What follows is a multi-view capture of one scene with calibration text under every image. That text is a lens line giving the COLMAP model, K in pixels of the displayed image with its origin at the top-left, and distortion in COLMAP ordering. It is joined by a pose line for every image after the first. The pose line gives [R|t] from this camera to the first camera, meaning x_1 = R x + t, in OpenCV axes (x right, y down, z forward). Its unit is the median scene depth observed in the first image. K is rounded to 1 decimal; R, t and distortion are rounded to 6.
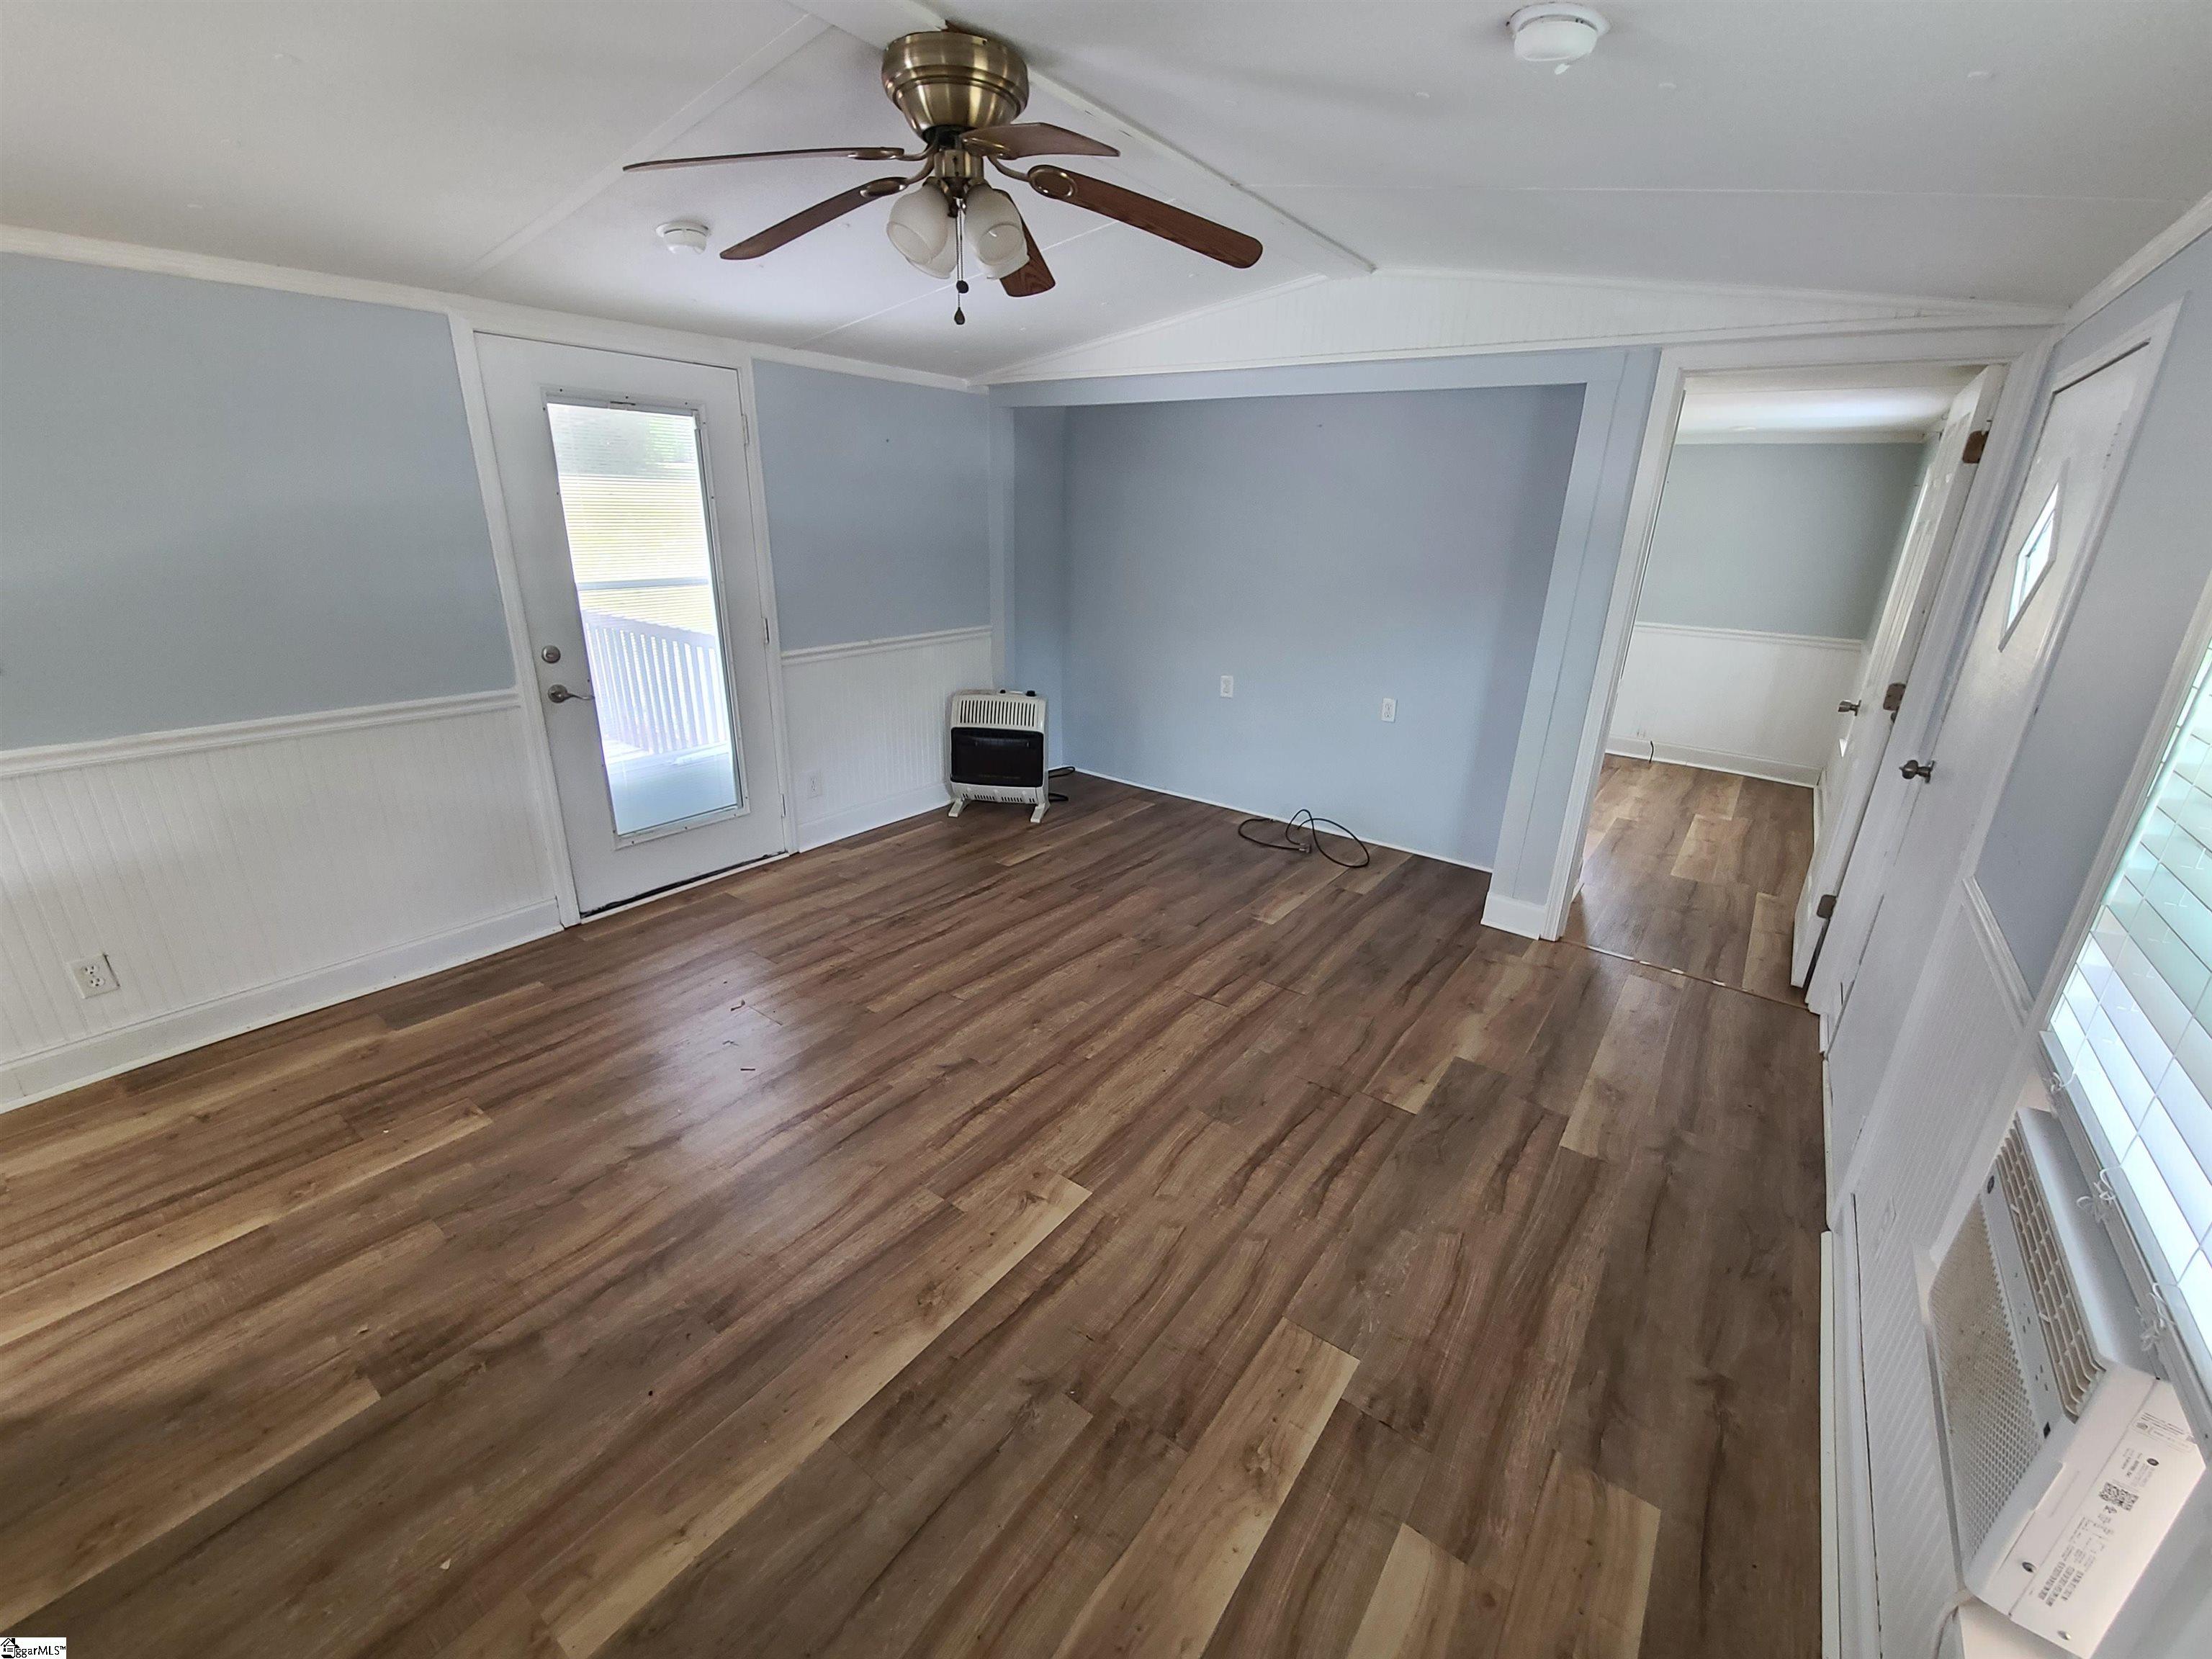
lens RADIAL K [[903.3, 0, 1113.2], [0, 903.3, 835.1], [0, 0, 1]] dist [0.001059, -0.002413]
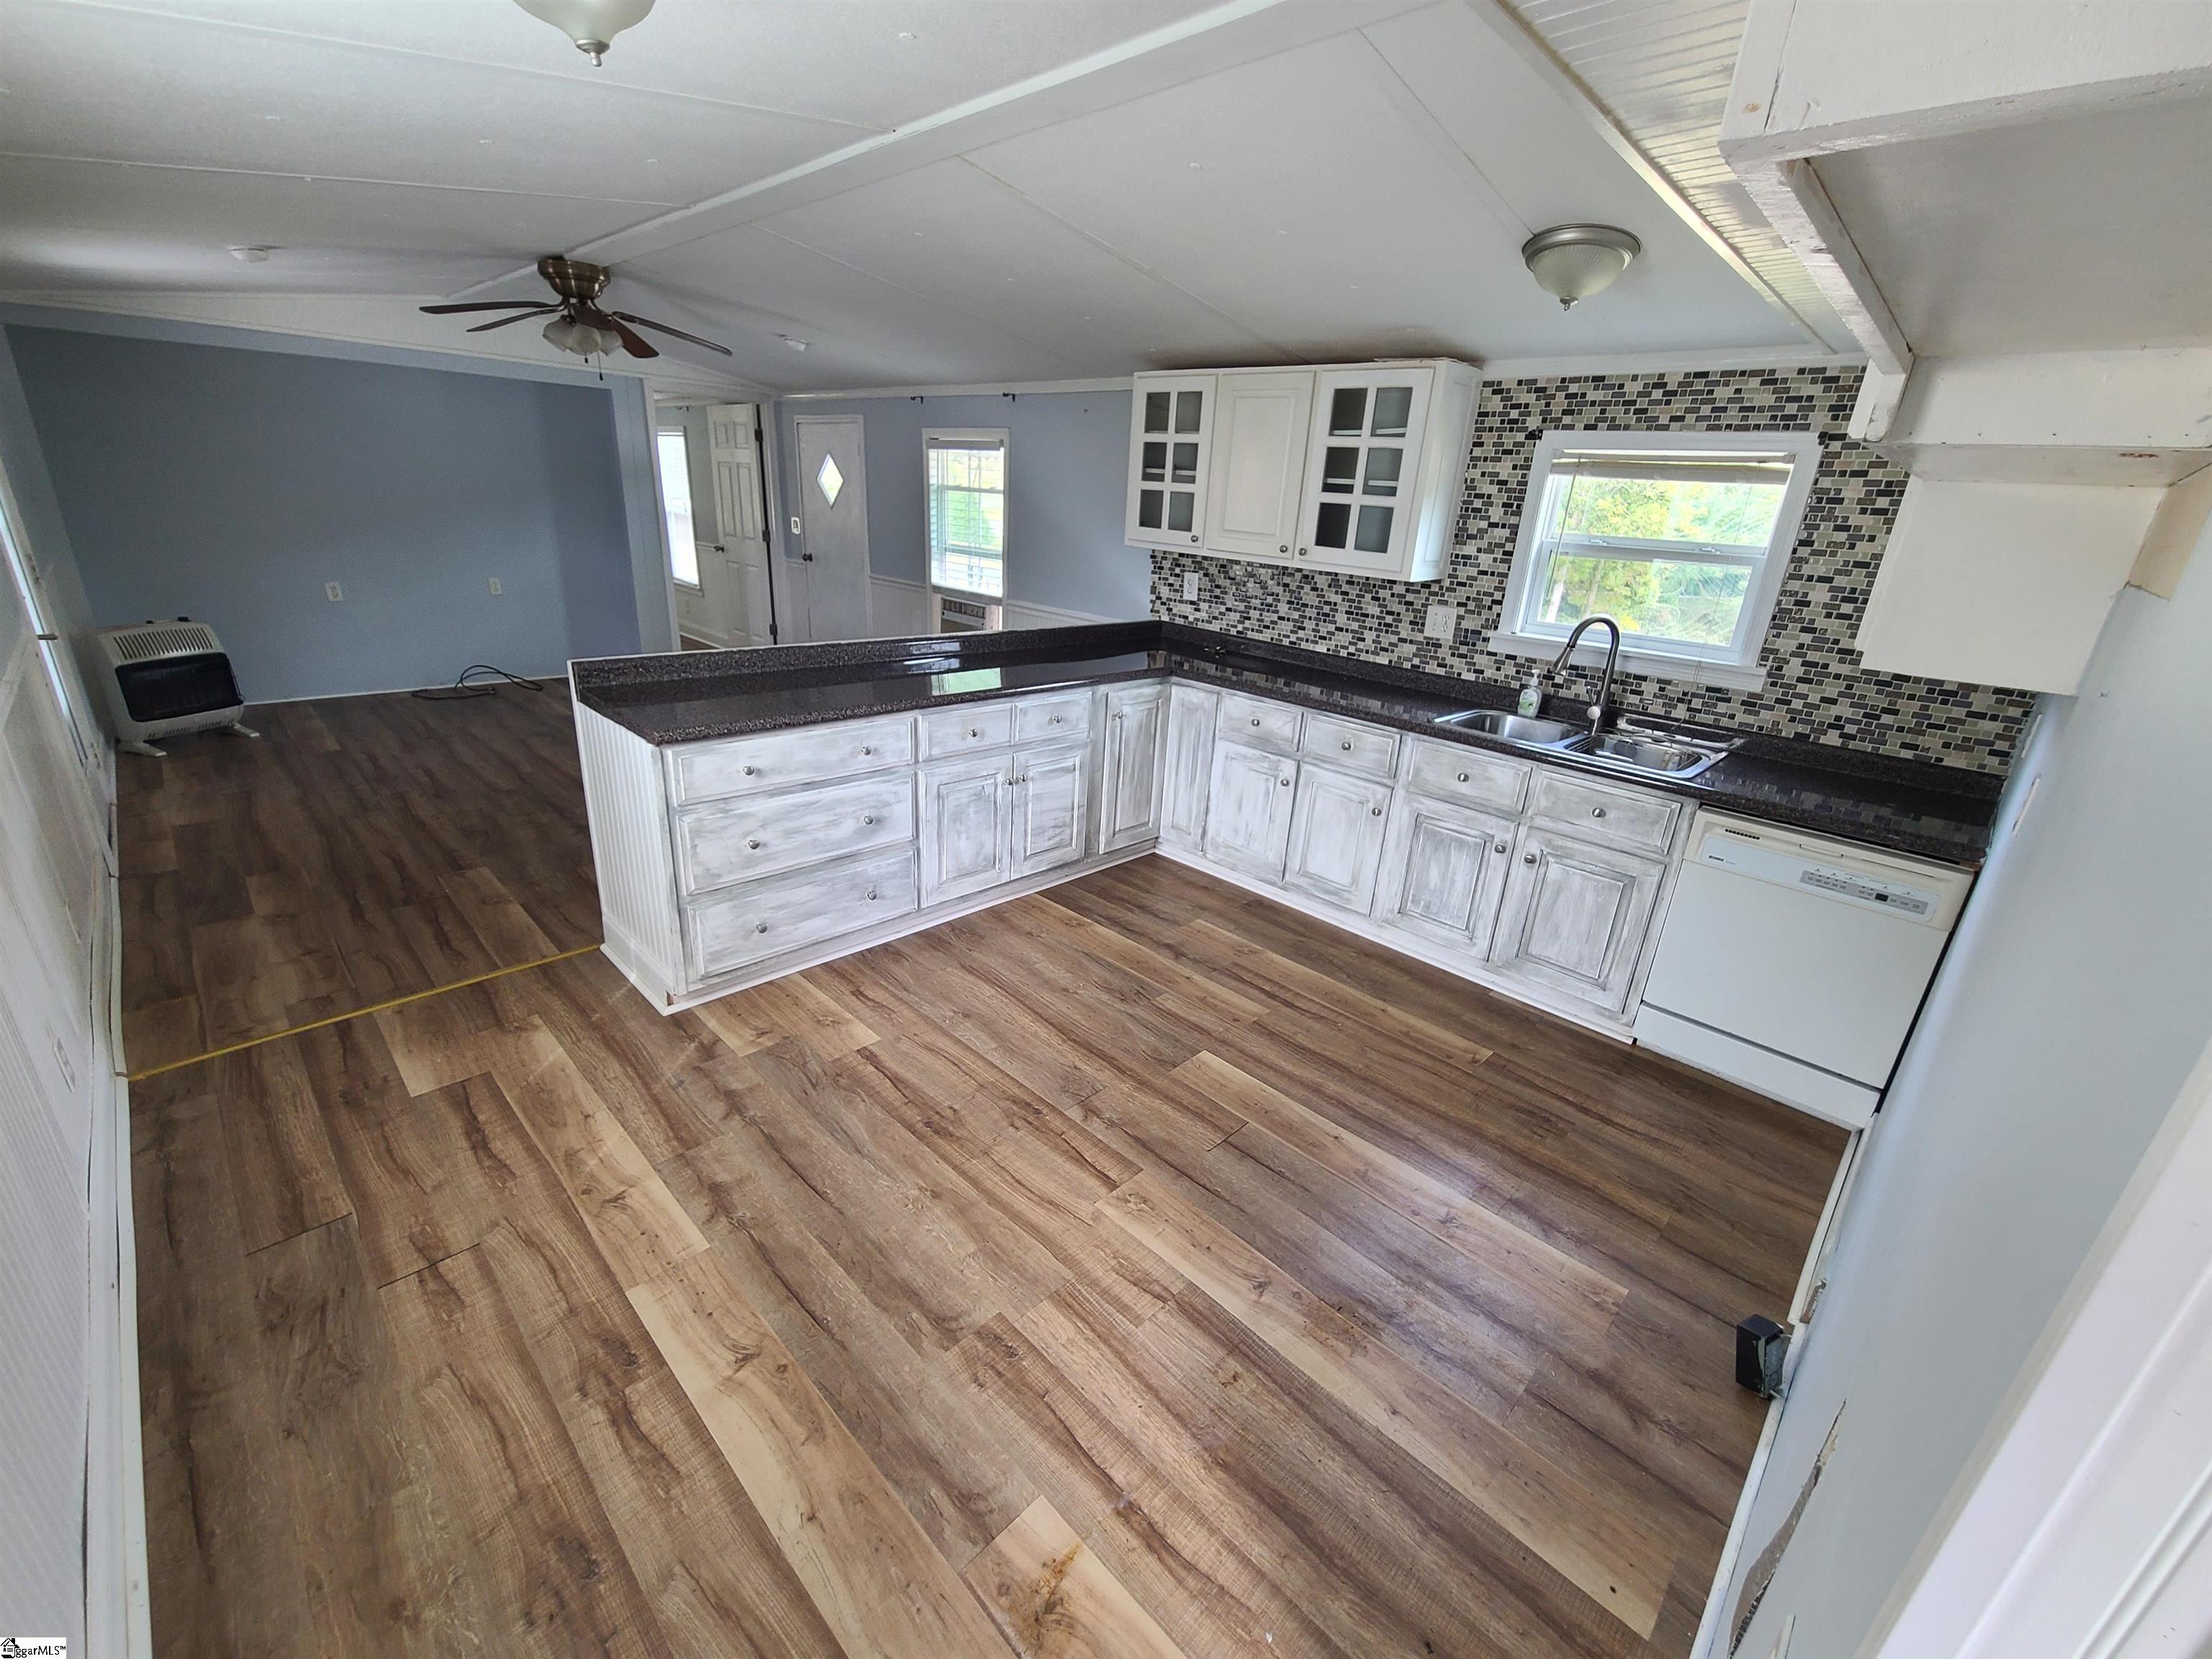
lens RADIAL K [[903.3, 0, 1122.1], [0, 903.3, 834.4], [0, 0, 1]] dist [0.001059, -0.002413]
pose [[0.136773, -0.370443, 0.918730, -1.560395], [0.288922, 0.902039, 0.320701, 0.071870], [-0.947532, 0.221578, 0.230403, -0.317487]]
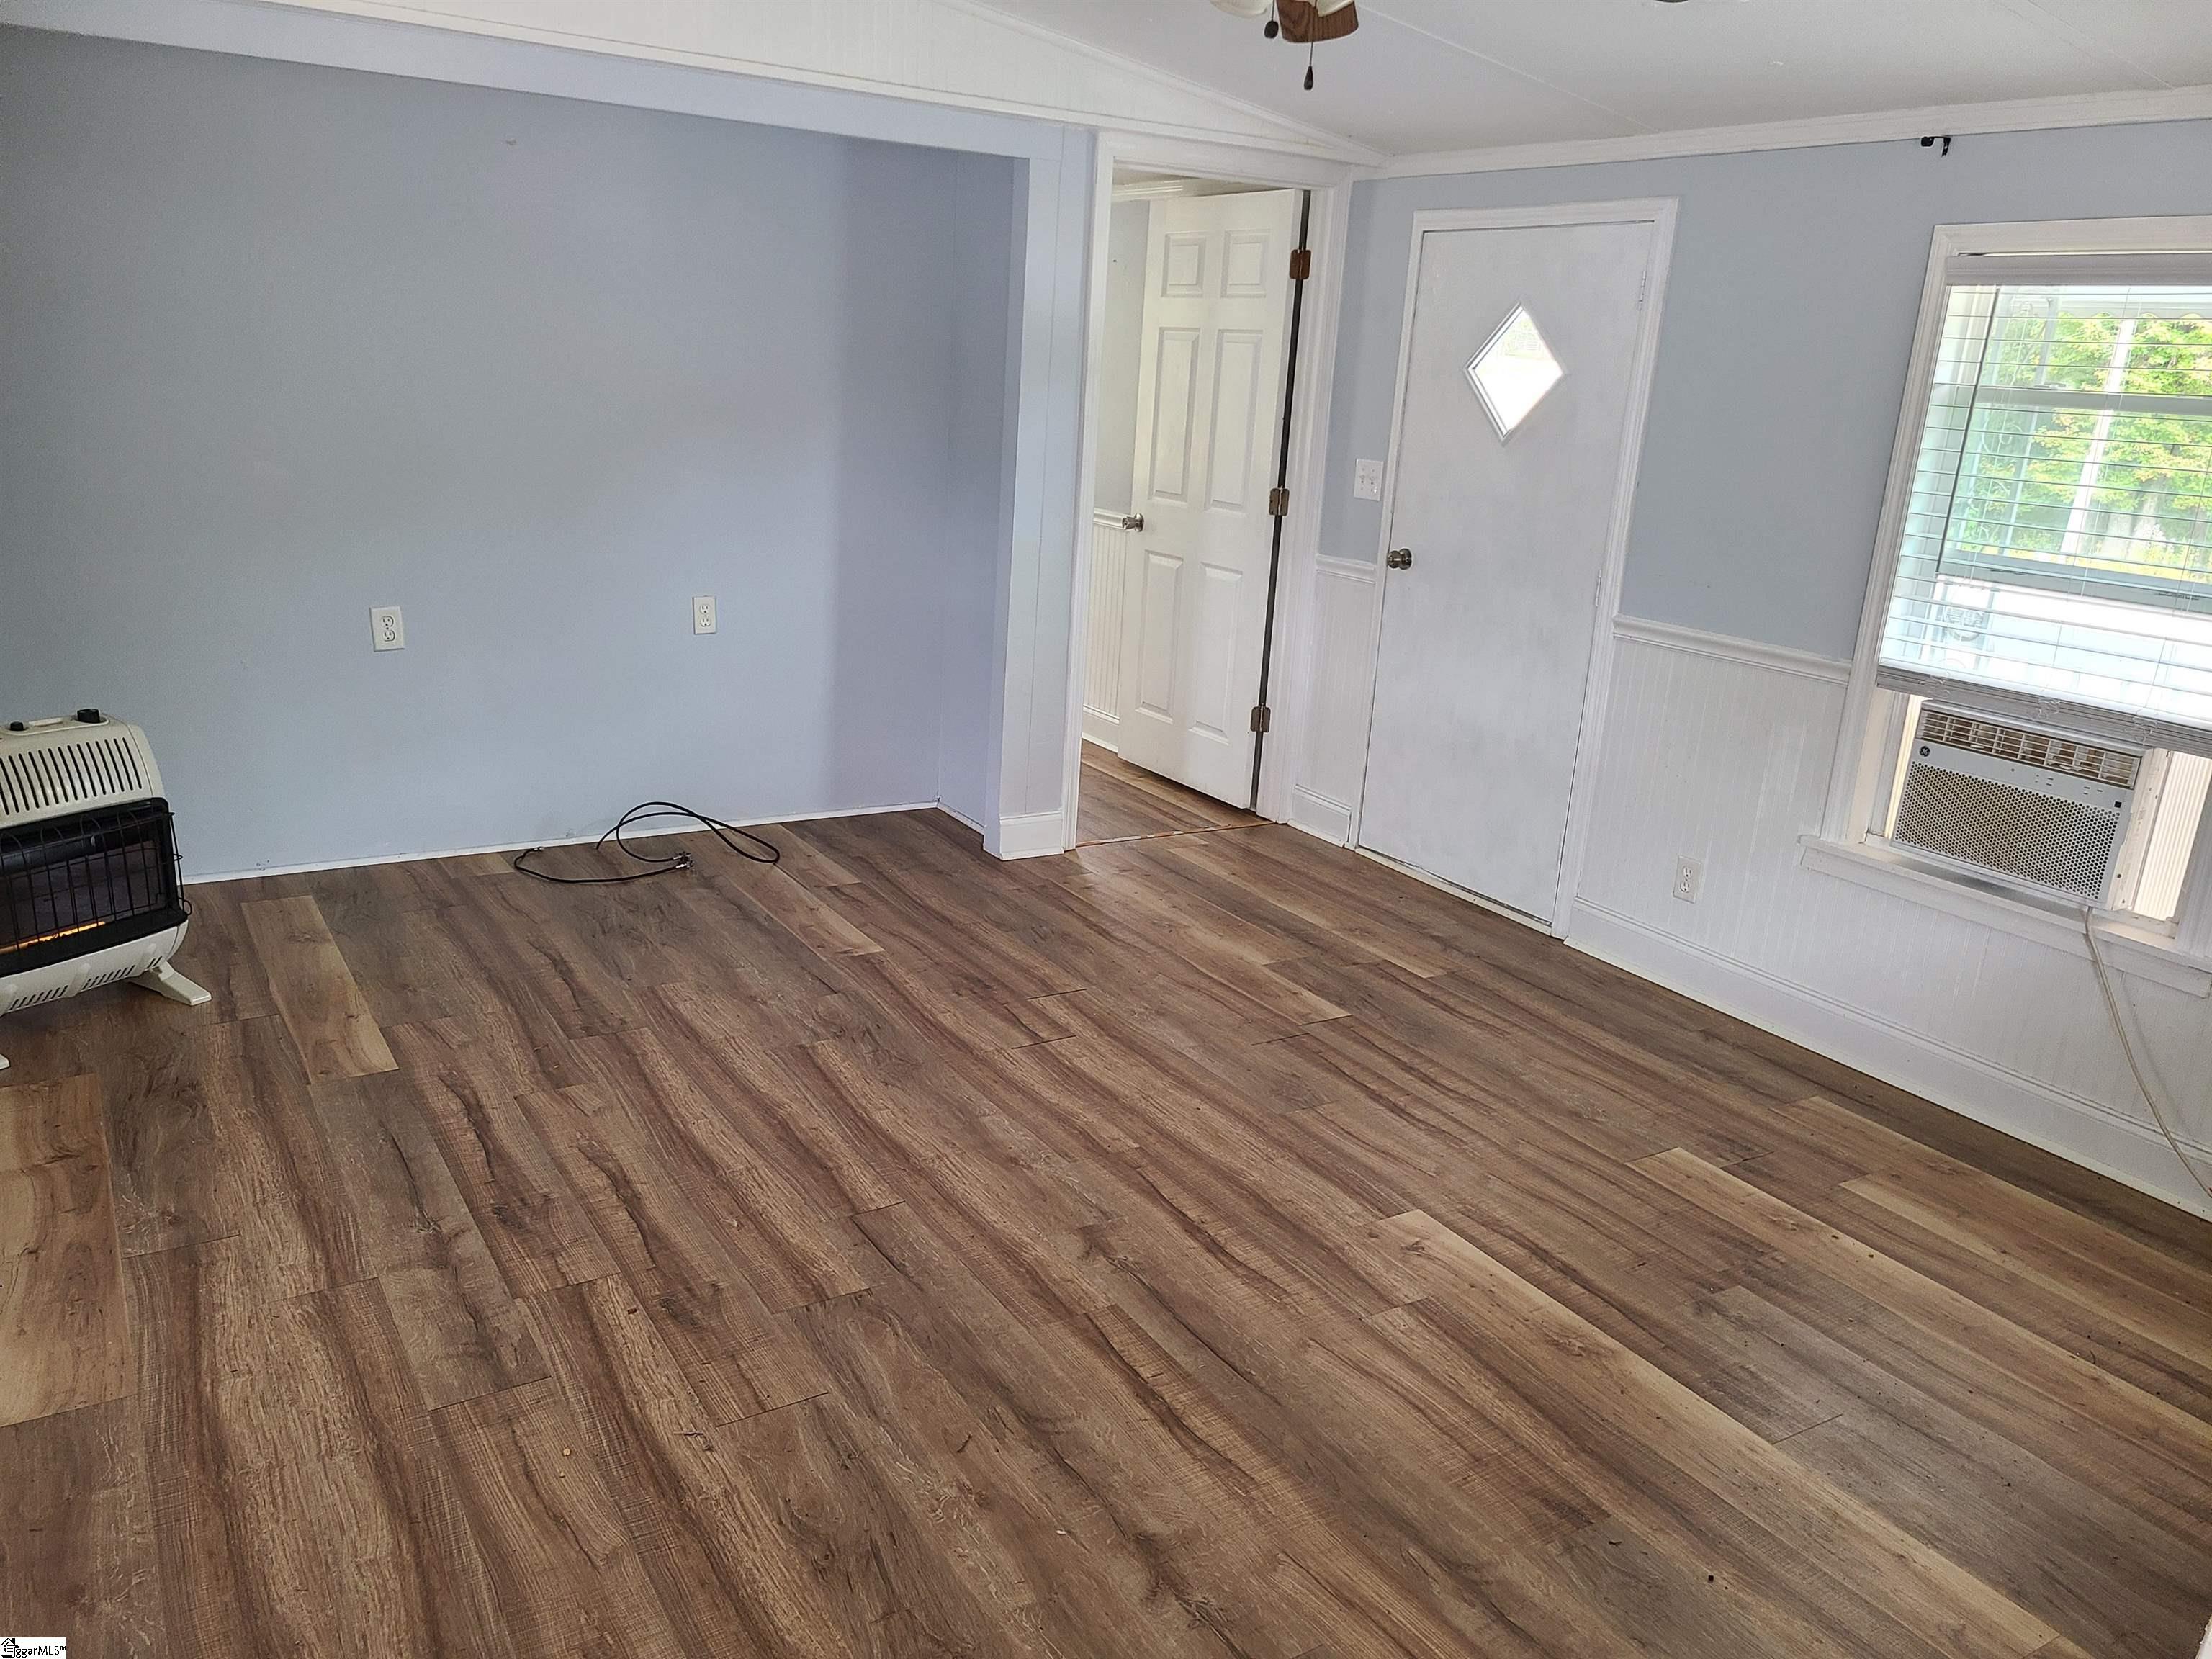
lens RADIAL K [[1653.0, 0, 1090.3], [0, 1653.0, 842.1], [0, 0, 1]] dist [0.058031, -0.014236]
pose [[0.374108, -0.275545, 0.885505, -0.983304], [0.277367, 0.944379, 0.176683, -0.176439], [-0.884936, 0.179511, 0.429726, 0.432529]]
